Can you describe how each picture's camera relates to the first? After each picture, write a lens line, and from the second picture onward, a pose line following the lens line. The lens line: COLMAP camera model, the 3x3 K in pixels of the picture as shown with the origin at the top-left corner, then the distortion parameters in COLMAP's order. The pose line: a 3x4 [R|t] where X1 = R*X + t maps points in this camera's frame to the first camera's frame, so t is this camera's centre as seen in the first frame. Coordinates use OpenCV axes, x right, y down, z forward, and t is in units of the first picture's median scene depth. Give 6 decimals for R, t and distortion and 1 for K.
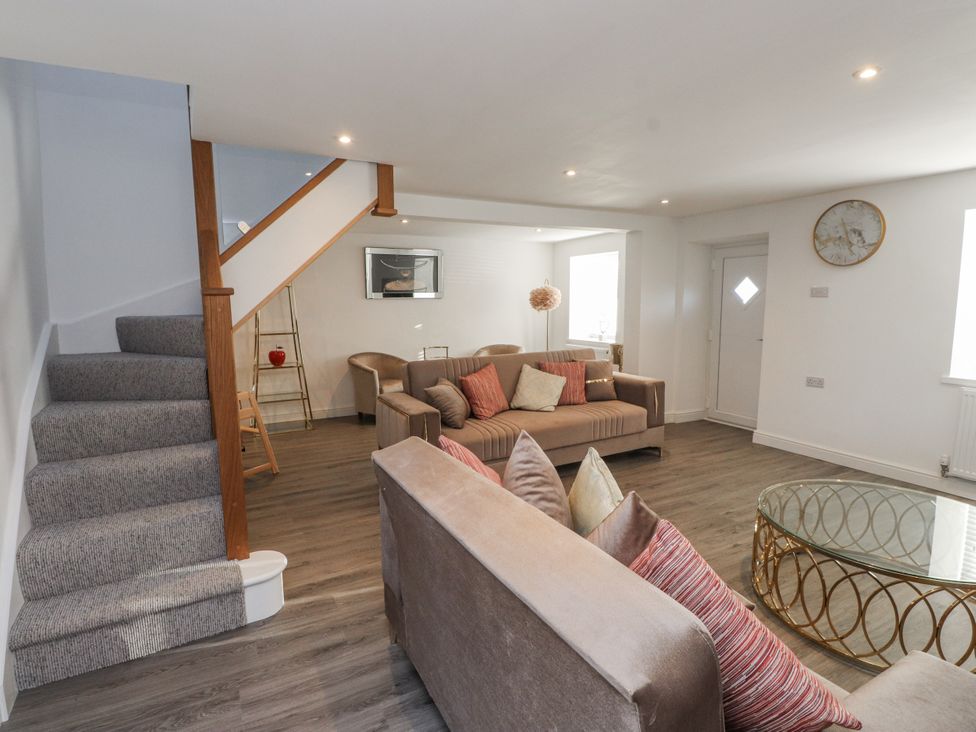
lens RADIAL K [[507.1, 0, 484.2], [0, 507.1, 361.3], [0, 0, 1]] dist [-0.003483, -0.012444]
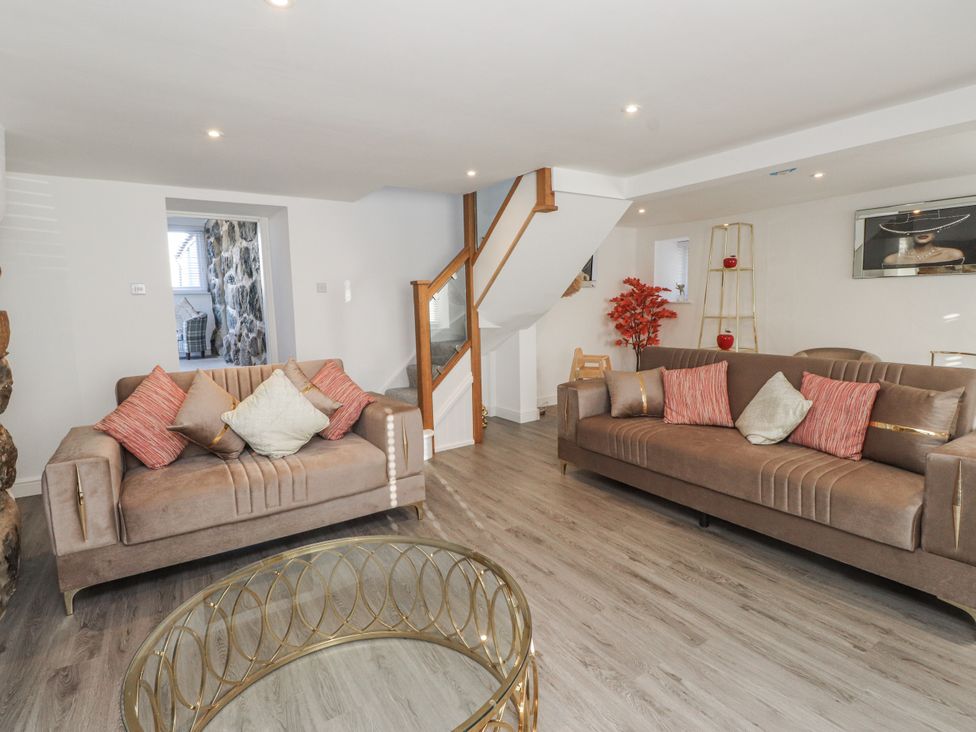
lens RADIAL K [[507.1, 0, 486.0], [0, 507.1, 369.5], [0, 0, 1]] dist [-0.003483, -0.012444]
pose [[0.080687, 0.141572, -0.986634, 0.811499], [-0.098802, 0.986123, 0.133418, -0.056038], [0.991830, 0.086717, 0.093555, 0.633118]]
